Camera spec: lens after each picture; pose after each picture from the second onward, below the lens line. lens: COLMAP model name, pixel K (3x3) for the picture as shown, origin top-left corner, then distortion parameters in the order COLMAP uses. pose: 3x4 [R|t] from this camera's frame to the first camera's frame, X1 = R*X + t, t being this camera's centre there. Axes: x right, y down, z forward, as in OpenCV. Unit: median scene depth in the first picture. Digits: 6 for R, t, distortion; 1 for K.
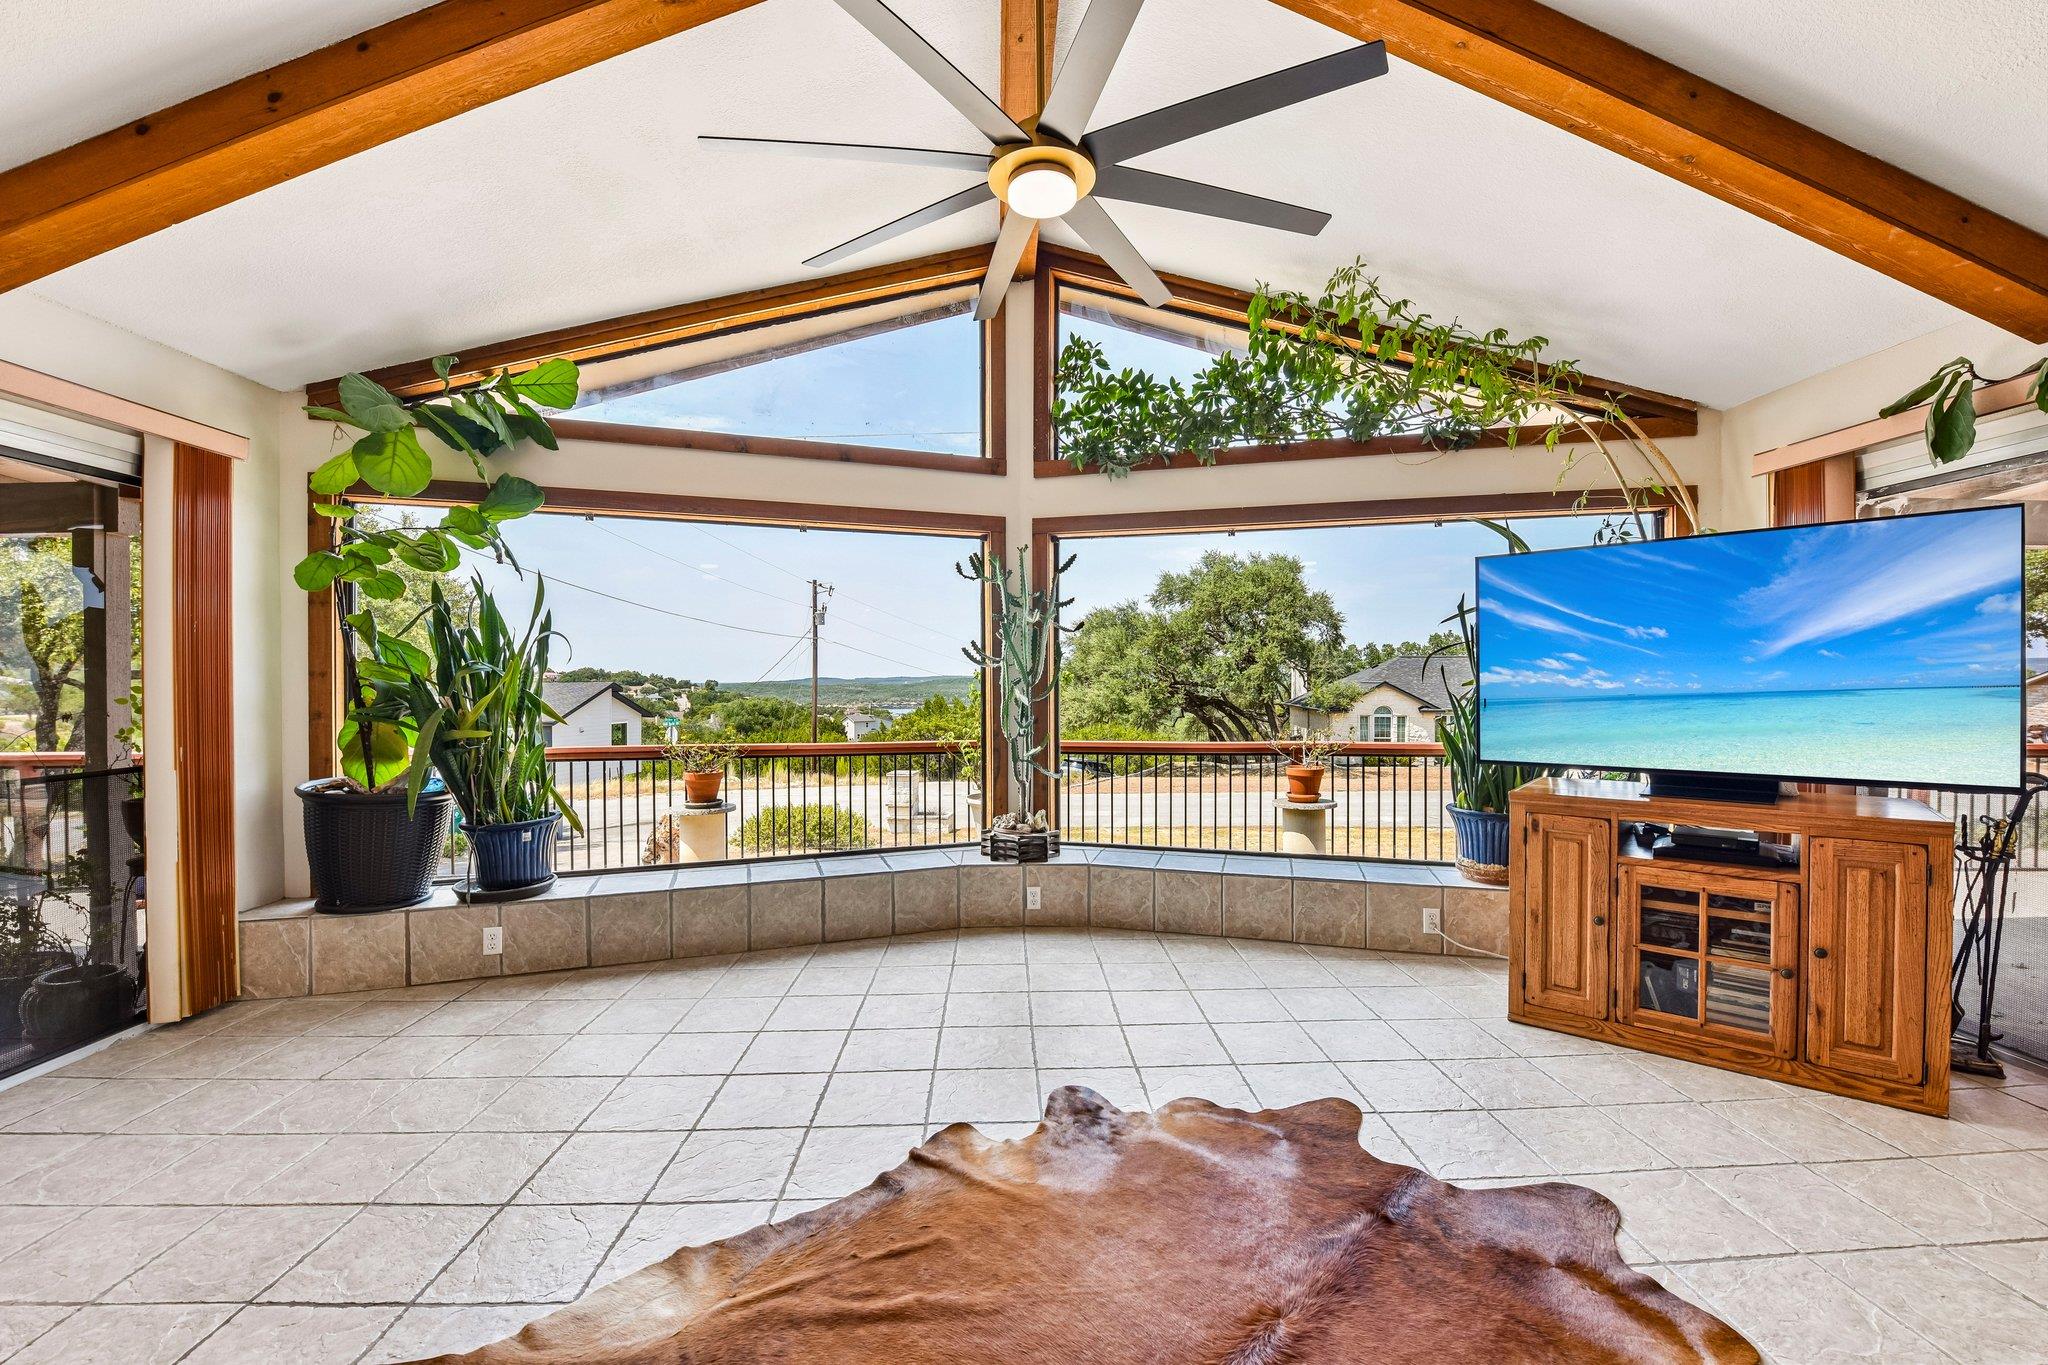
lens RADIAL K [[825.0, 0, 1035.7], [0, 825.0, 680.0], [0, 0, 1]] dist [-0.012585, -0.000188]
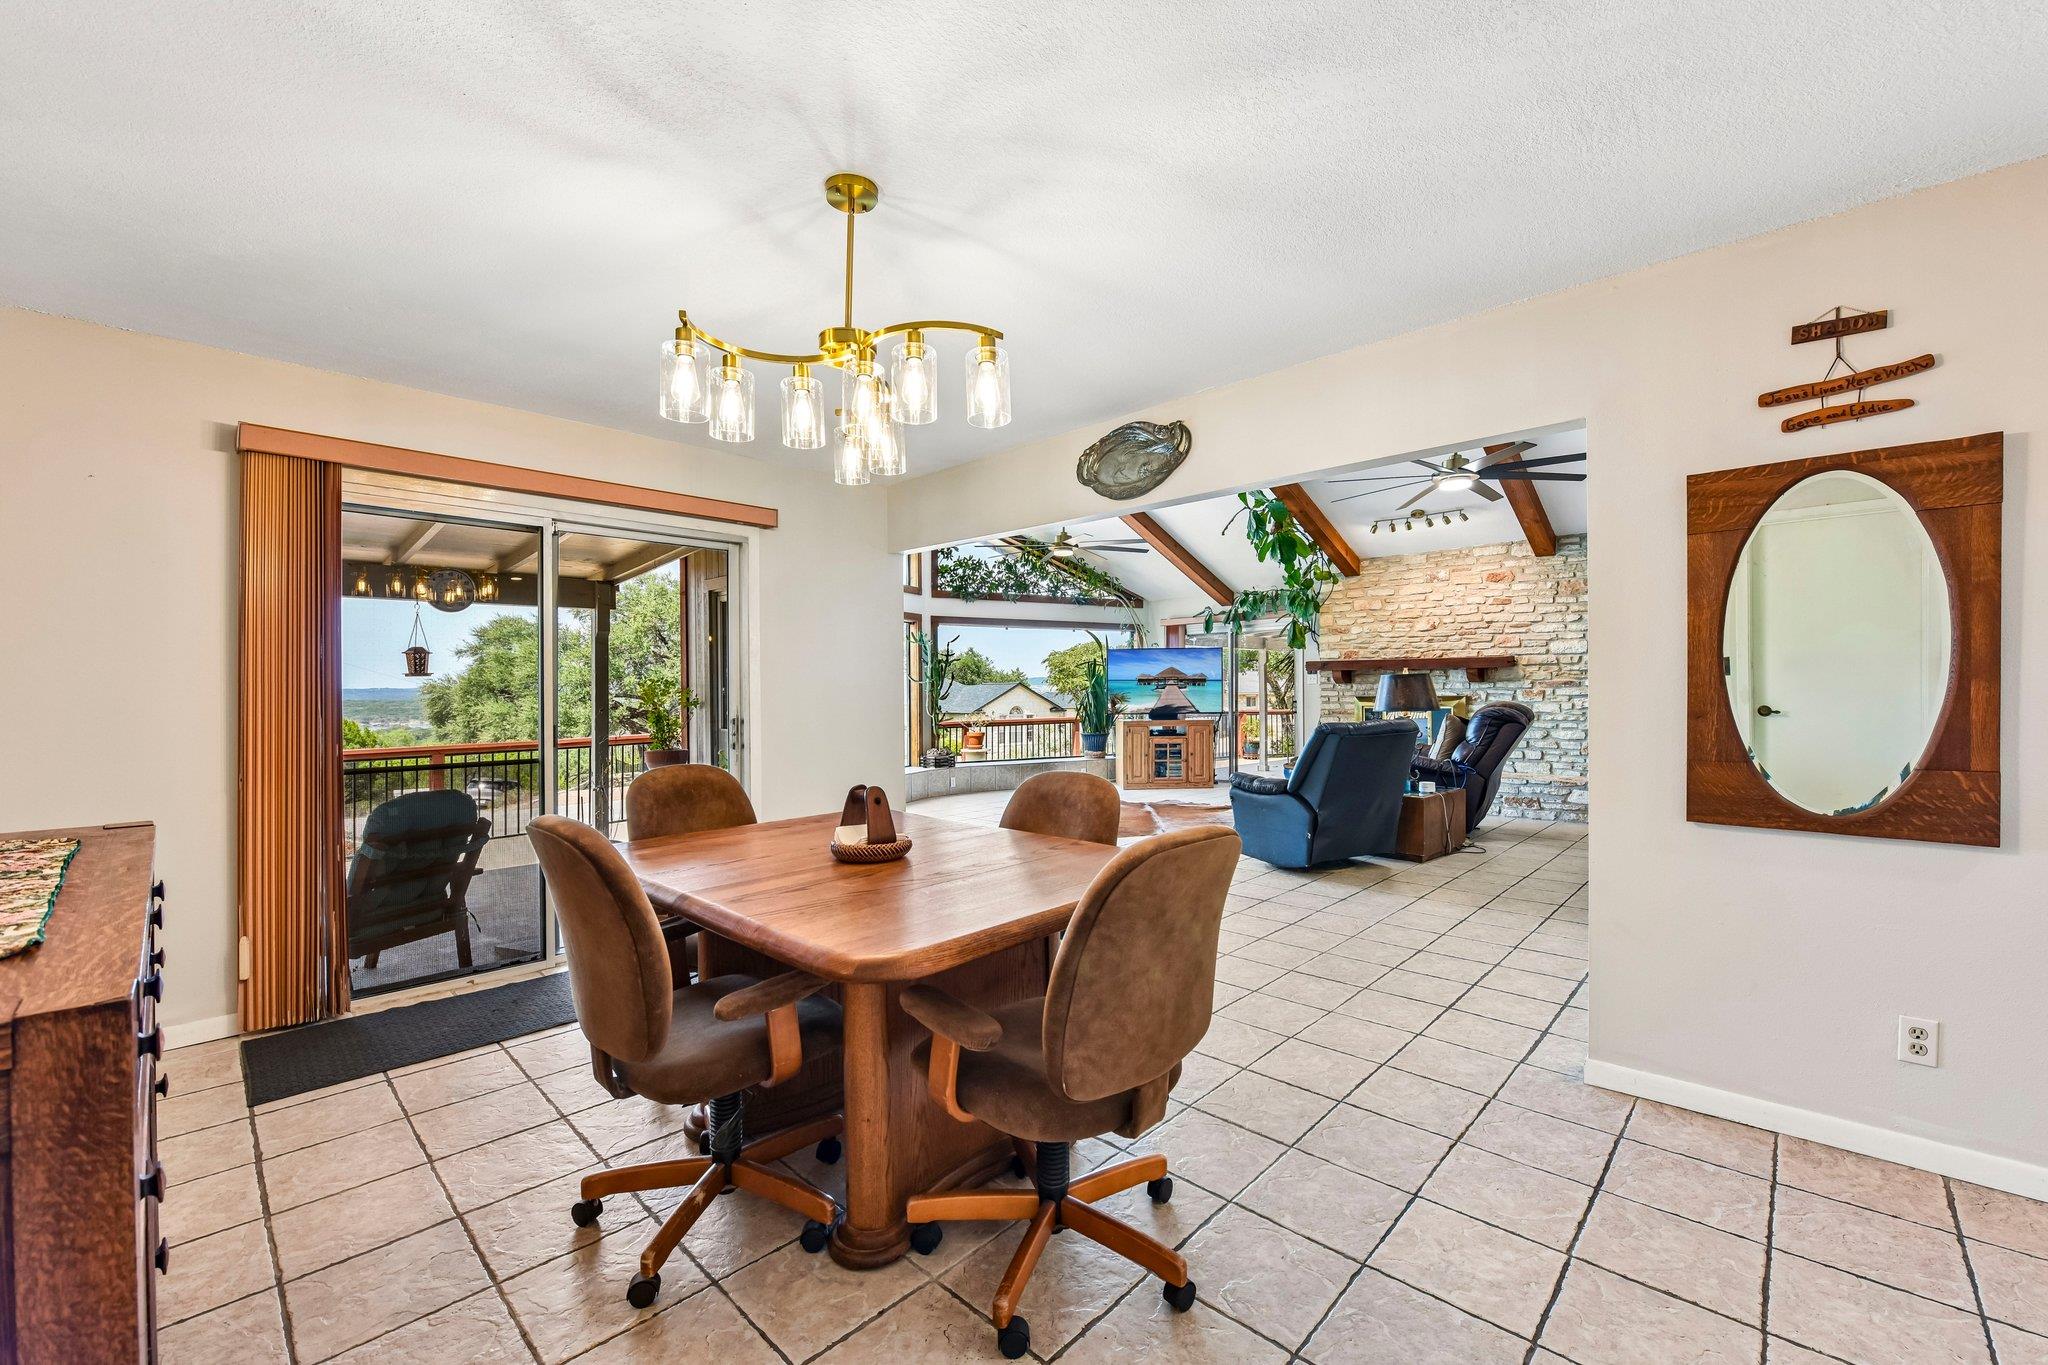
lens RADIAL K [[825.0, 0, 1023.3], [0, 825.0, 688.3], [0, 0, 1]] dist [-0.012585, -0.000188]
pose [[0.733580, -0.003682, 0.679593, -1.528332], [0.006539, 0.999977, -0.001640, 0.003602], [-0.679571, 0.005647, 0.733588, -0.906091]]
